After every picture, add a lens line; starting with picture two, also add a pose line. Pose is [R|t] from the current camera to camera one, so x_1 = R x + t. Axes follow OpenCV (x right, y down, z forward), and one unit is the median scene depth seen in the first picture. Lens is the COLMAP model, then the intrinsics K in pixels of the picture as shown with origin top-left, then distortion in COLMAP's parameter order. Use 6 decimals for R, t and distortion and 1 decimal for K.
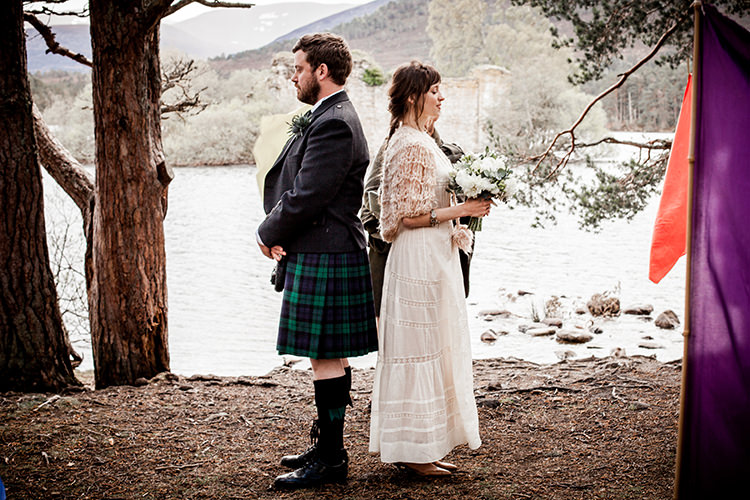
lens RADIAL K [[1277.7, 0, 399.7], [0, 1277.7, 248.2], [0, 0, 1]] dist [-0.168595, -0.101969]
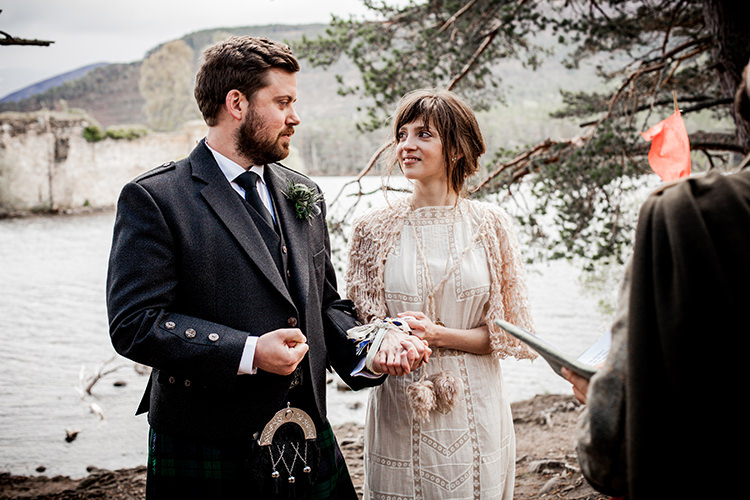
lens RADIAL K [[1112.2, 0, 375.0], [0, 1112.2, 250.0], [0, 0, 1]] dist [-0.113737, 0.017398]
pose [[0.971829, -0.038804, 0.232469, -0.057962], [0.045165, 0.998735, -0.022103, -0.020366], [-0.231318, 0.031980, 0.972353, 0.174308]]
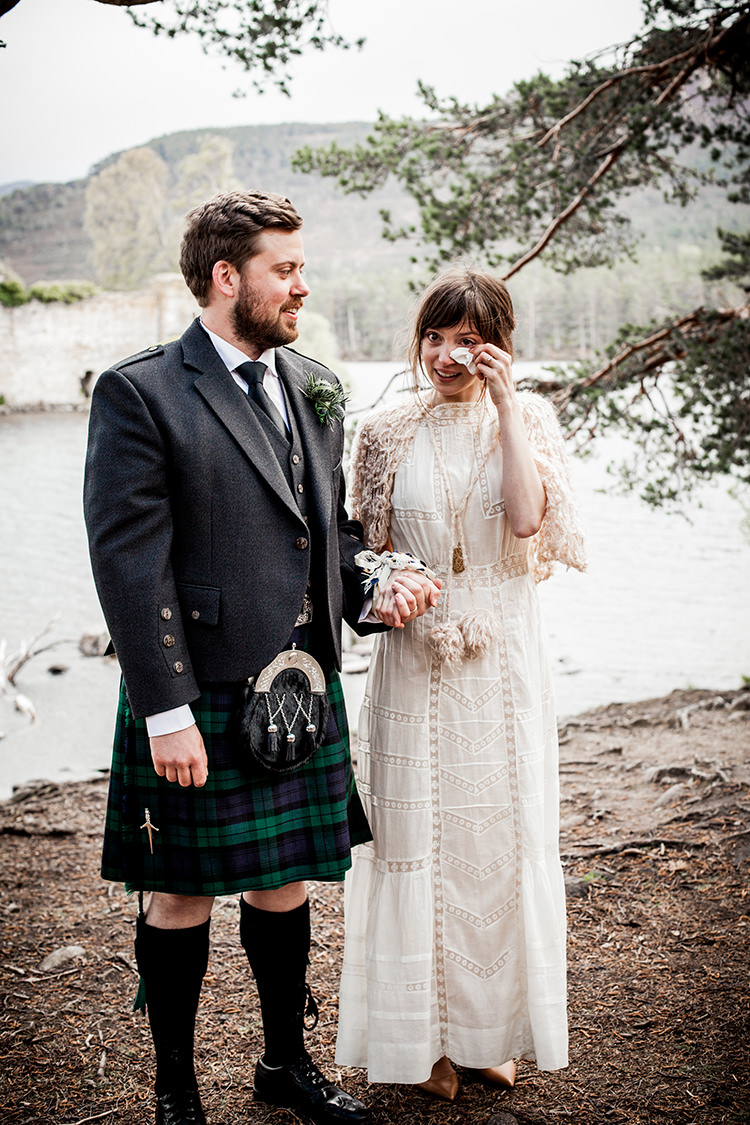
lens RADIAL K [[1723.9, 0, 404.1], [0, 1723.9, 560.5], [0, 0, 1]] dist [-0.119251, 0.076888]
pose [[0.977388, -0.041081, 0.207425, -0.063383], [0.036515, 0.999000, 0.025793, -0.016980], [-0.208277, -0.017636, 0.977911, 0.133845]]
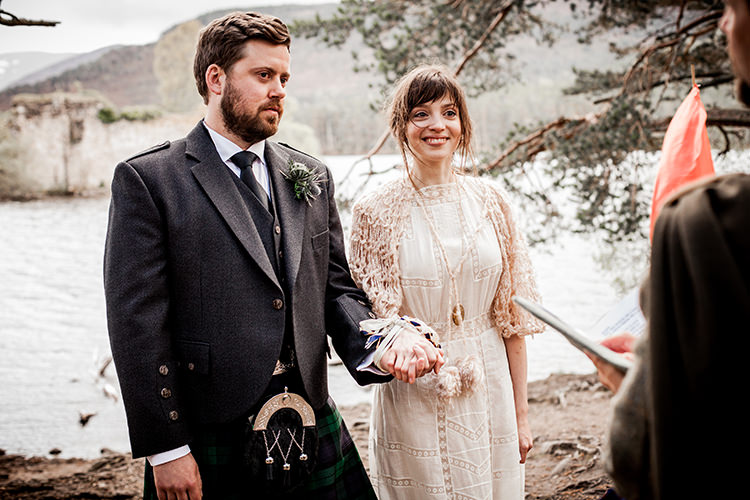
lens RADIAL K [[1112.2, 0, 375.0], [0, 1112.2, 250.0], [0, 0, 1]] dist [-0.113737, 0.017398]
pose [[0.974783, -0.049910, 0.217502, -0.054249], [0.052074, 0.998634, -0.004224, -0.020420], [-0.216994, 0.015444, 0.976051, 0.178458]]
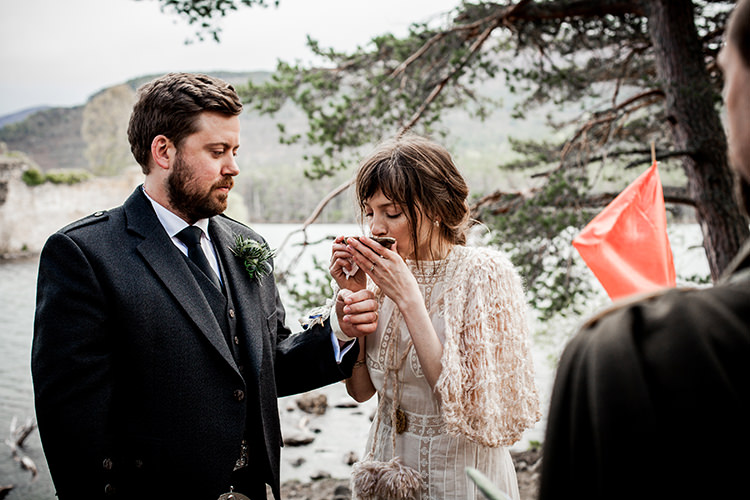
lens RADIAL K [[1117.2, 0, 375.0], [0, 1117.2, 250.0], [0, 0, 1]] dist [-0.141123, 0.133466]
pose [[0.958688, -0.016745, 0.283966, -0.055949], [0.036277, 0.997312, -0.063664, -0.023063], [-0.282137, 0.071335, 0.956718, 0.194788]]
